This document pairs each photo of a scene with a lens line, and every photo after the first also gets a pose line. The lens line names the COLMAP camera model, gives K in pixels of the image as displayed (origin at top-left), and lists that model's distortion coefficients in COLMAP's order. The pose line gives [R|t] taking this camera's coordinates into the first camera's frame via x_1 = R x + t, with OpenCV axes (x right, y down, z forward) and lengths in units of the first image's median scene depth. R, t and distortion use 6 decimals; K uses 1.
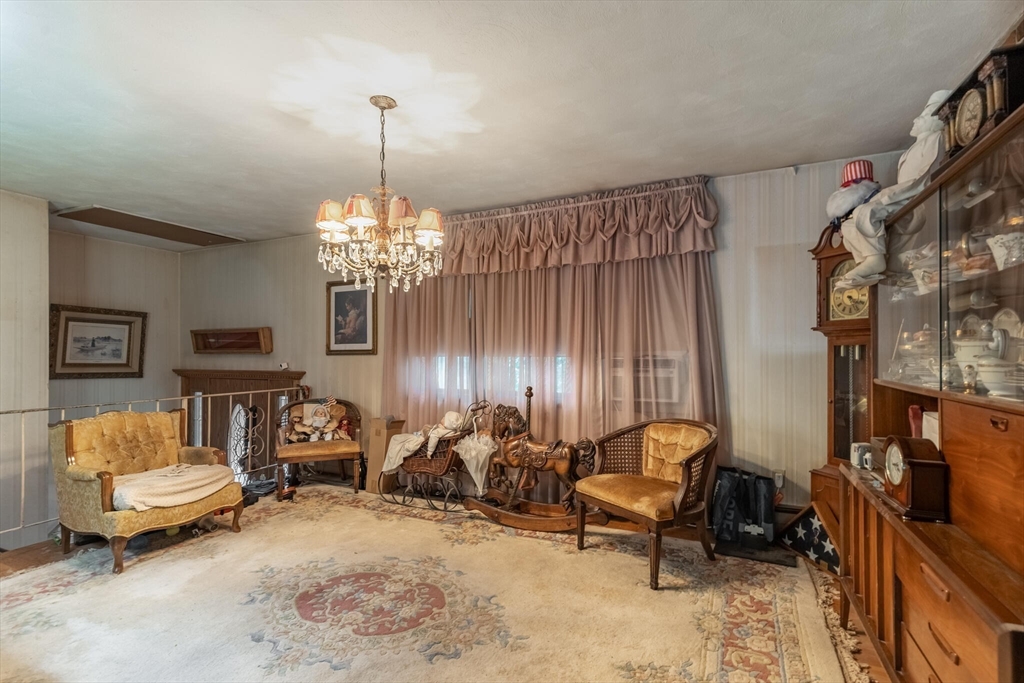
lens RADIAL K [[471.9, 0, 512.4], [0, 471.9, 355.2], [0, 0, 1]] dist [0.000681, -0.000077]
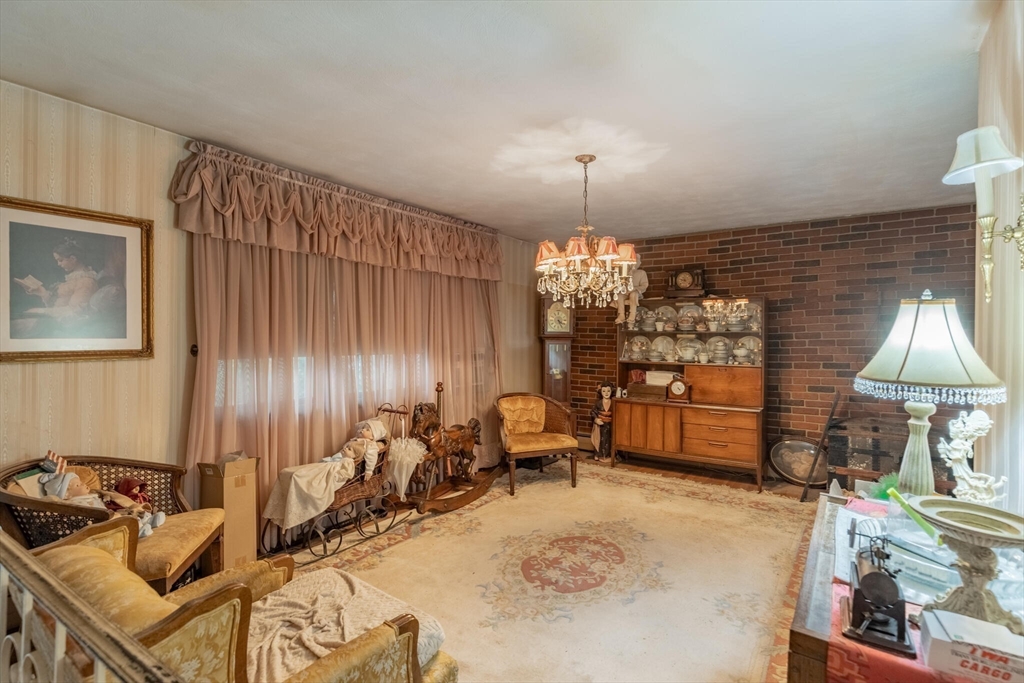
lens RADIAL K [[504.4, 0, 512.0], [0, 504.4, 341.5], [0, 0, 1]] dist [0.001187, 0.000023]
pose [[0.158901, -0.005747, 0.987278, -1.353319], [-0.004065, 0.999971, 0.006475, -0.044558], [-0.987286, -0.005042, 0.158873, 0.806655]]
